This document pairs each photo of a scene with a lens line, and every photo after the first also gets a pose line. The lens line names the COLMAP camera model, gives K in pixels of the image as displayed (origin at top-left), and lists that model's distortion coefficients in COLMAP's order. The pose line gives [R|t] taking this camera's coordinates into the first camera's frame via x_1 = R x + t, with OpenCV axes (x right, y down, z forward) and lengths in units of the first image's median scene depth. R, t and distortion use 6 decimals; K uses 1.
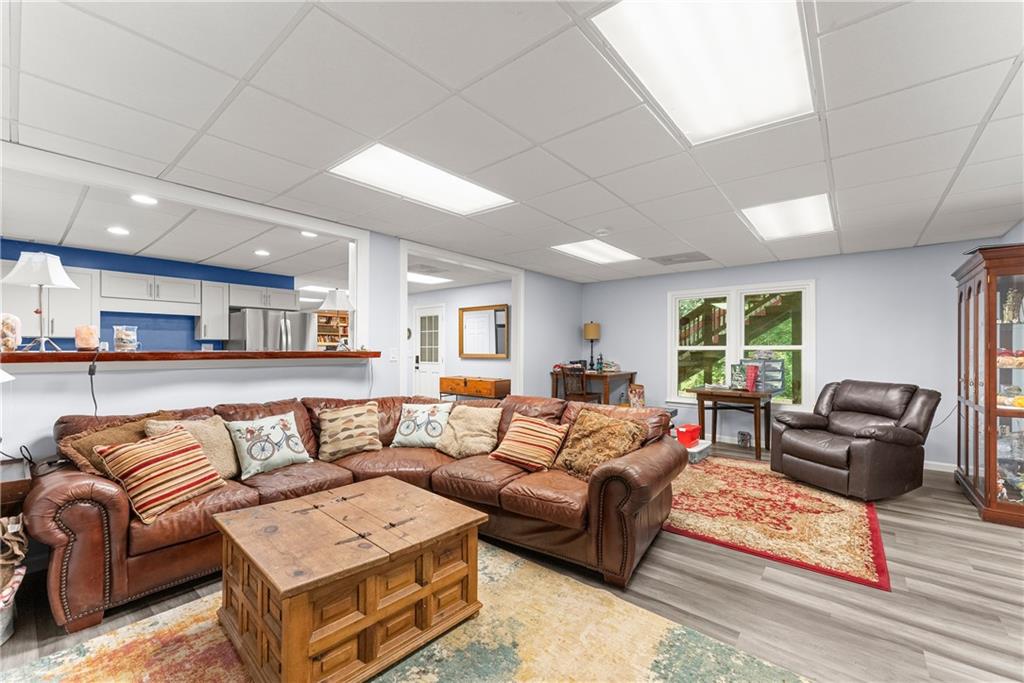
lens RADIAL K [[415.8, 0, 515.8], [0, 415.8, 345.7], [0, 0, 1]] dist [0.002896, 0.000181]
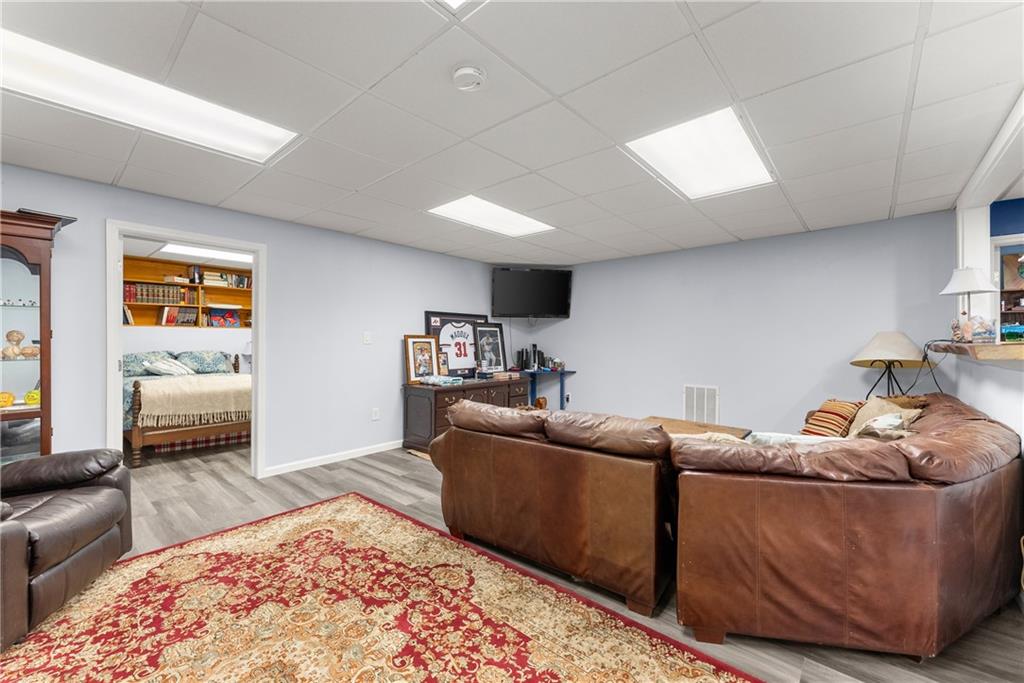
lens RADIAL K [[415.8, 0, 513.0], [0, 415.8, 341.0], [0, 0, 1]] dist [0.002896, 0.000181]
pose [[-0.999512, -0.007787, 0.030245, 0.171592], [-0.008009, 0.999942, -0.007230, 0.014788], [-0.030187, -0.007469, -0.999516, 1.729653]]
